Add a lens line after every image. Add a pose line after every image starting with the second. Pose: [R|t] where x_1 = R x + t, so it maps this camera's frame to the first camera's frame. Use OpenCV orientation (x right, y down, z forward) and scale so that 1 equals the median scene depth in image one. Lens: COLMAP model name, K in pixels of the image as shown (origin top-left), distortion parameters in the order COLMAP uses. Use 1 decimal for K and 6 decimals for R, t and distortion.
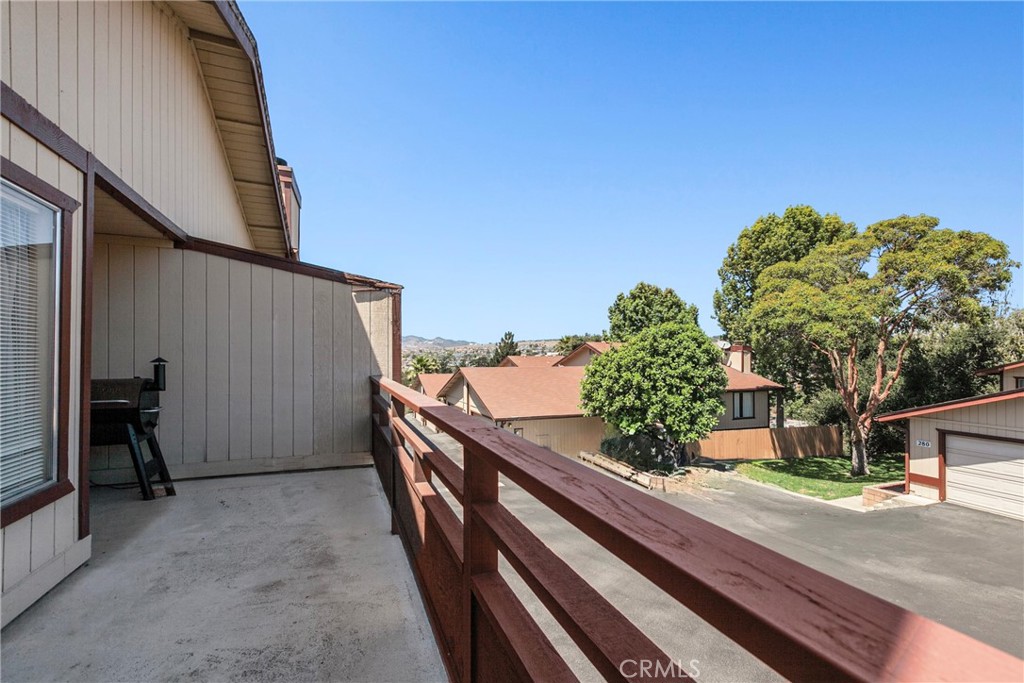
lens RADIAL K [[466.0, 0, 514.3], [0, 466.0, 347.4], [0, 0, 1]] dist [-0.005213, -0.000715]
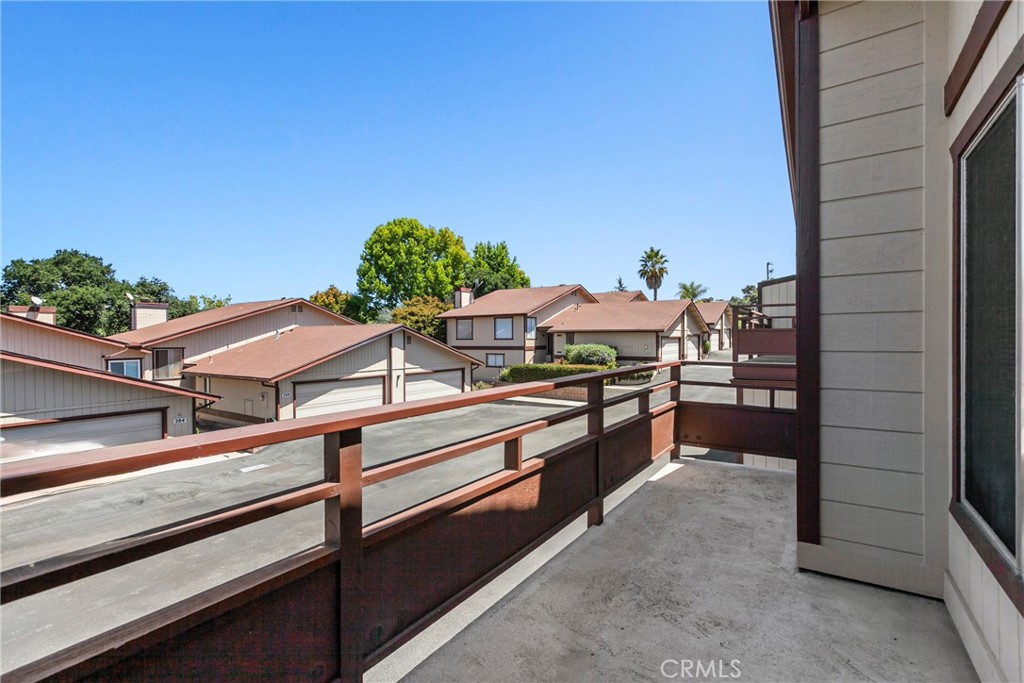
lens RADIAL K [[466.0, 0, 511.9], [0, 466.0, 338.2], [0, 0, 1]] dist [-0.005213, -0.000715]
pose [[-0.575936, -0.007115, 0.817464, -1.165323], [-0.009671, 0.999951, 0.001890, 0.009943], [-0.817437, -0.006817, -0.575977, 1.819769]]
